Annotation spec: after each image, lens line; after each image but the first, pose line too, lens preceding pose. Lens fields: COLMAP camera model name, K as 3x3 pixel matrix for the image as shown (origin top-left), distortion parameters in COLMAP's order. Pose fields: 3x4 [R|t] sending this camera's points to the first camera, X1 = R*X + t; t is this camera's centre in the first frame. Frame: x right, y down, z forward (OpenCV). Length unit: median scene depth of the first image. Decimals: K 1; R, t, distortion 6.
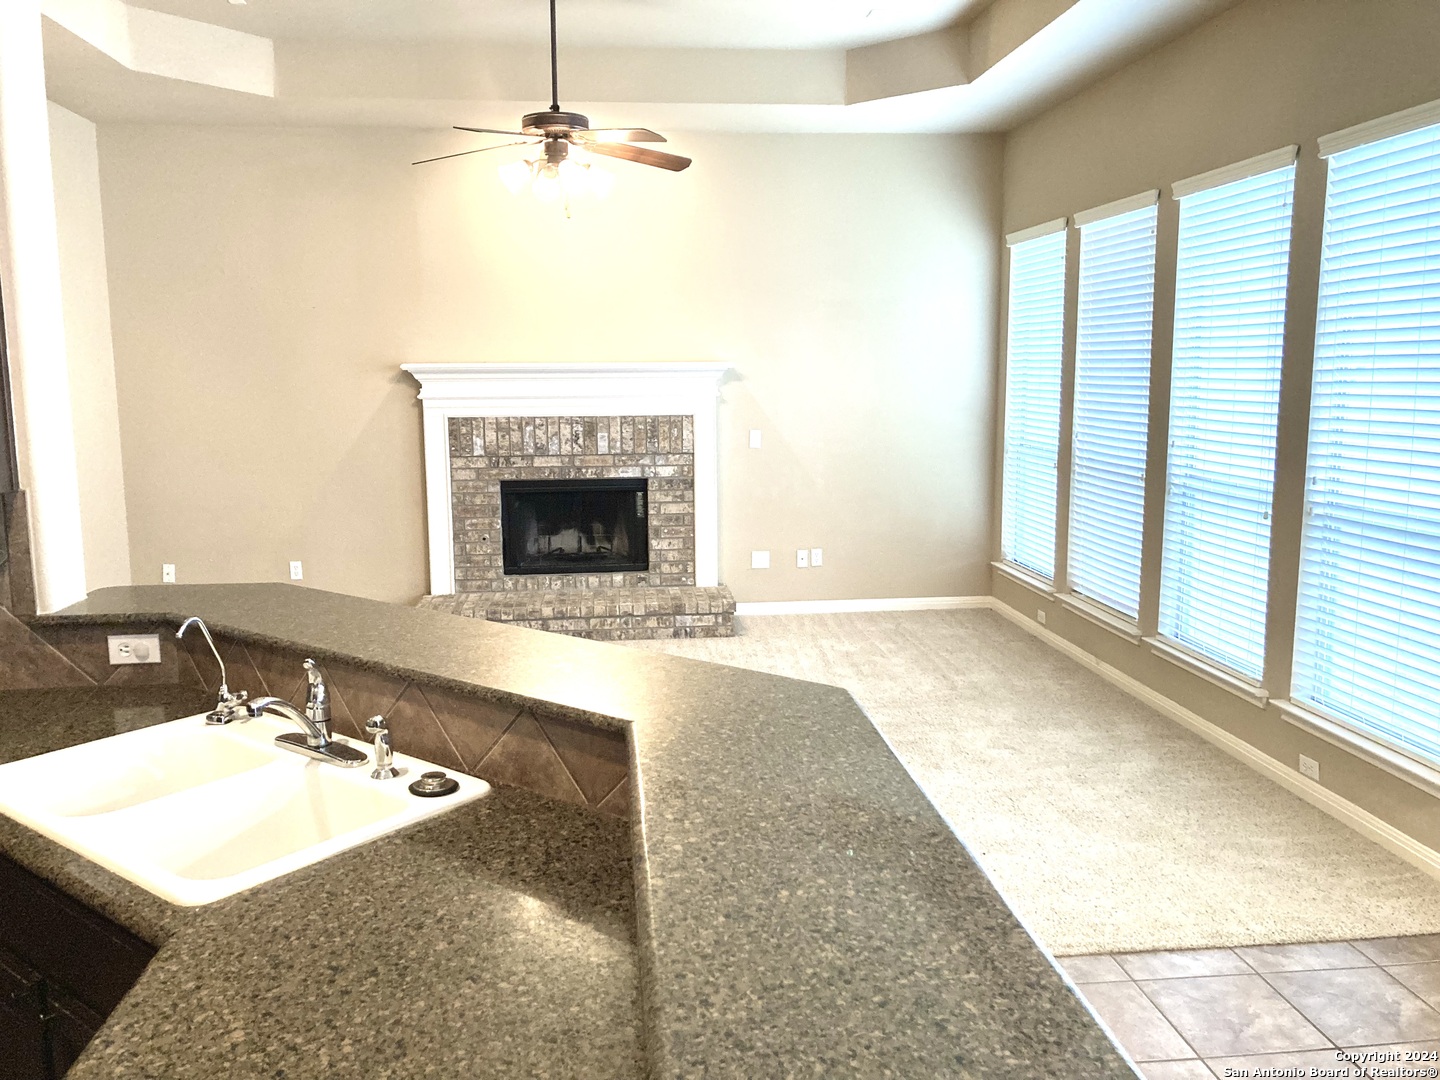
lens RADIAL K [[1181.1, 0, 715.2], [0, 1181.1, 526.1], [0, 0, 1]] dist [0.067170, -0.067352]
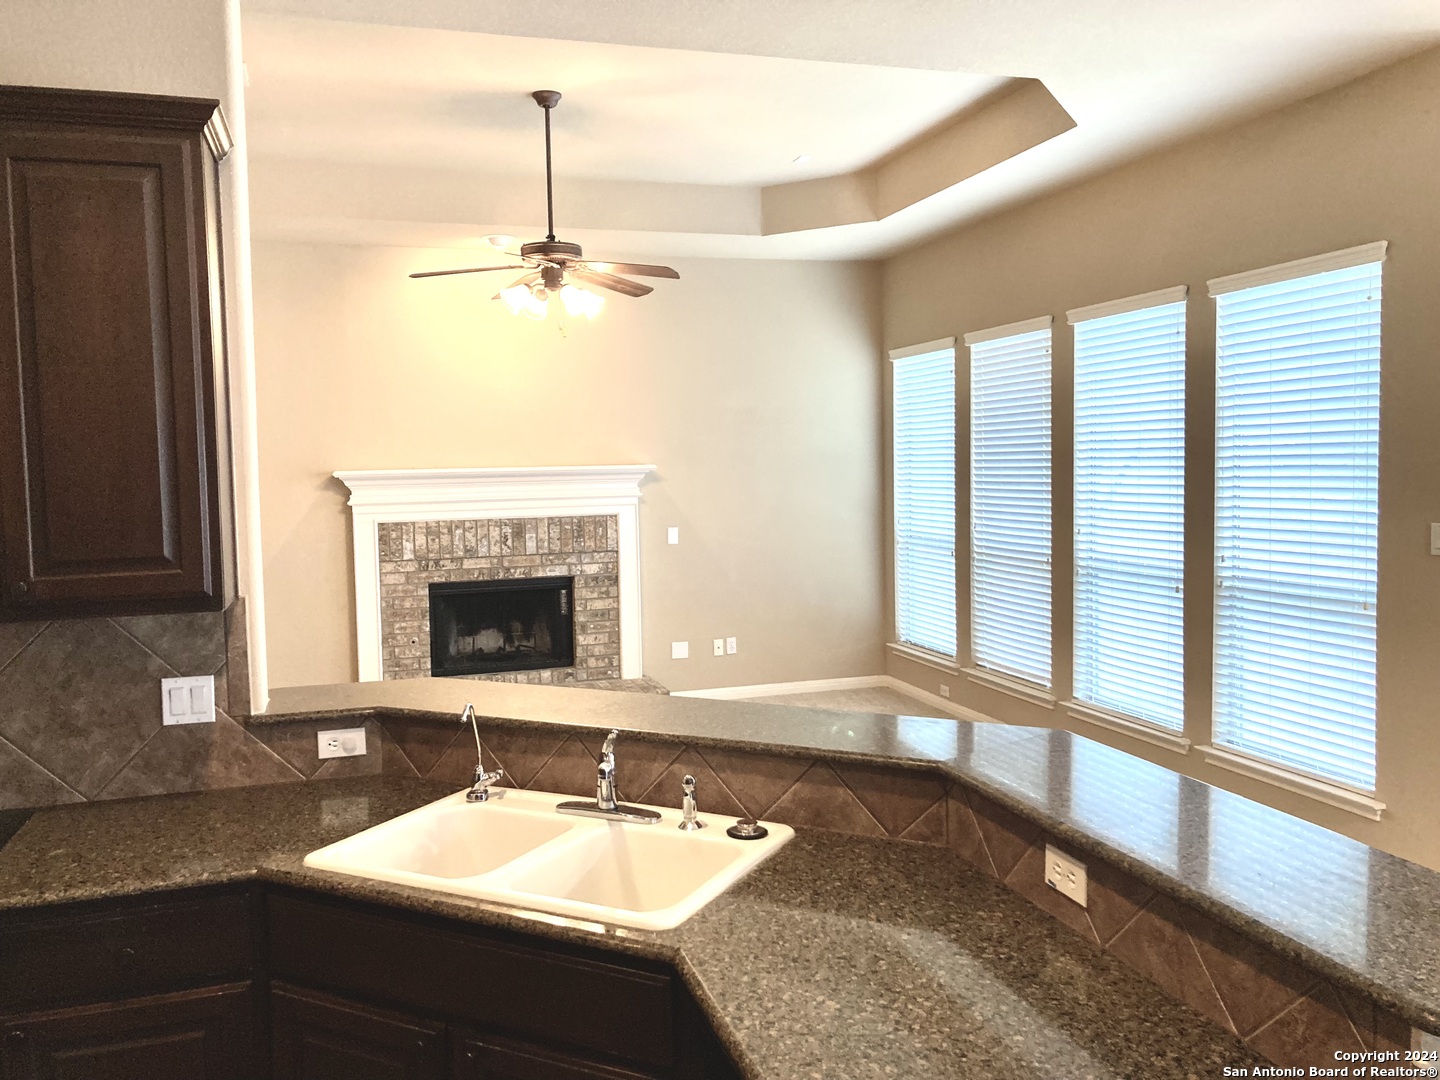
lens RADIAL K [[1181.1, 0, 715.2], [0, 1181.1, 526.1], [0, 0, 1]] dist [0.067170, -0.067352]
pose [[0.980808, -0.023060, 0.193610, -0.138062], [0.039013, 0.996112, -0.078991, 0.002598], [-0.191036, 0.085029, 0.977893, -0.047173]]
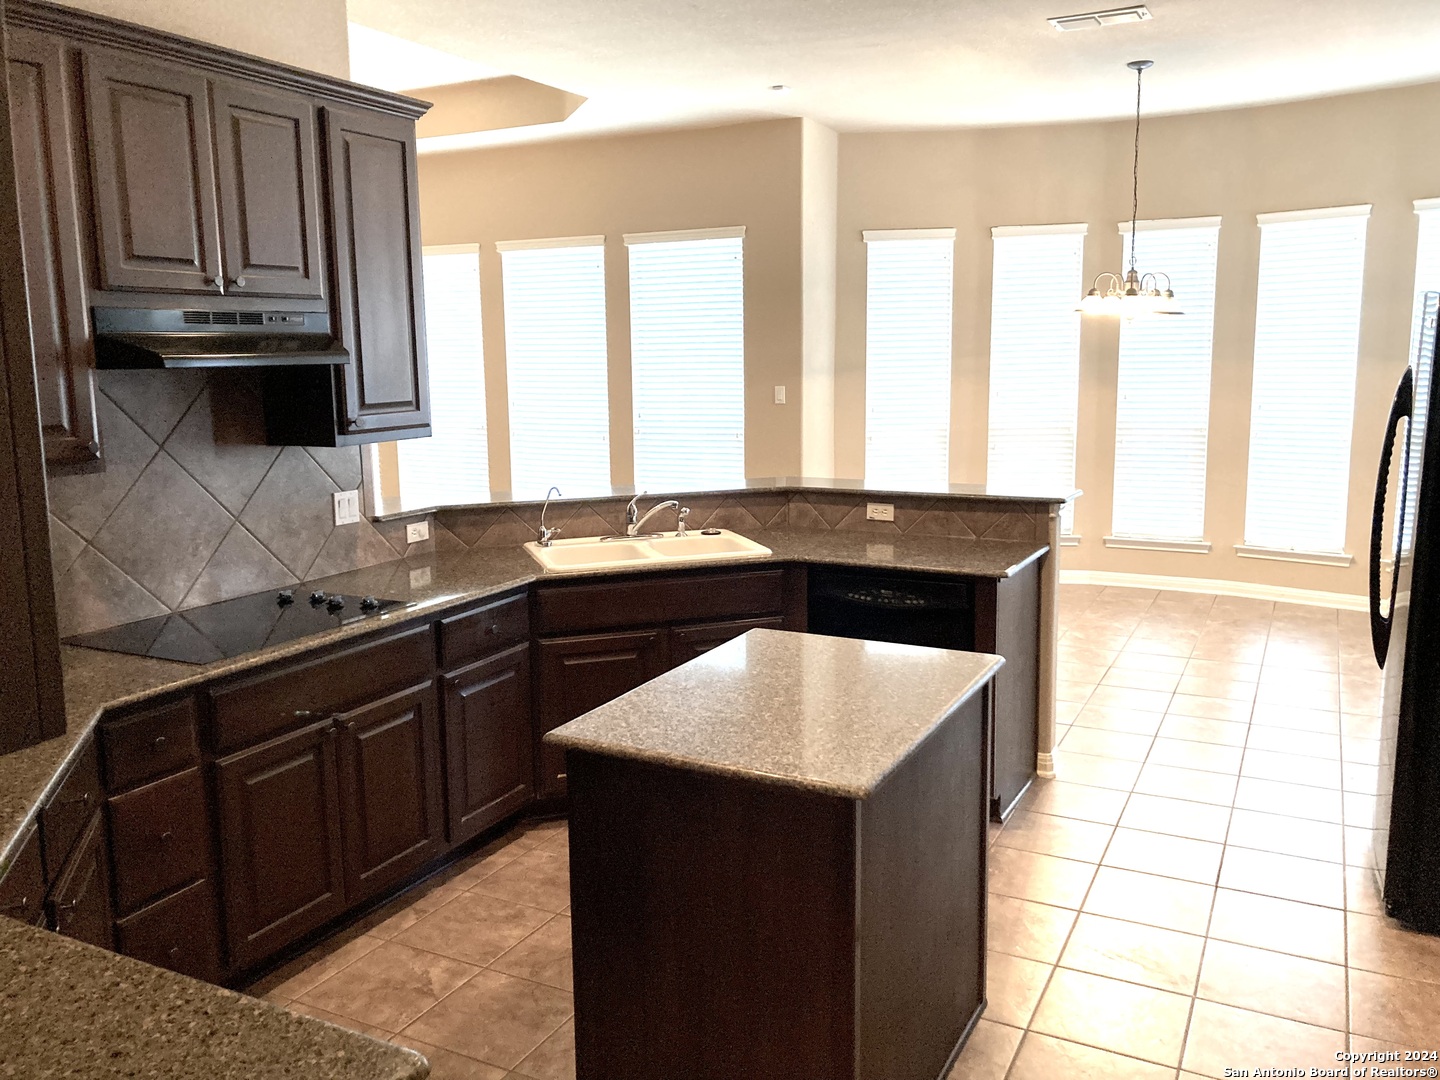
lens RADIAL K [[1181.1, 0, 715.2], [0, 1181.1, 526.1], [0, 0, 1]] dist [0.067170, -0.067352]
pose [[0.546733, -0.126760, 0.827656, -0.606761], [0.124470, 0.989795, 0.069371, 0.013184], [-0.828004, 0.065091, 0.556932, -0.083287]]
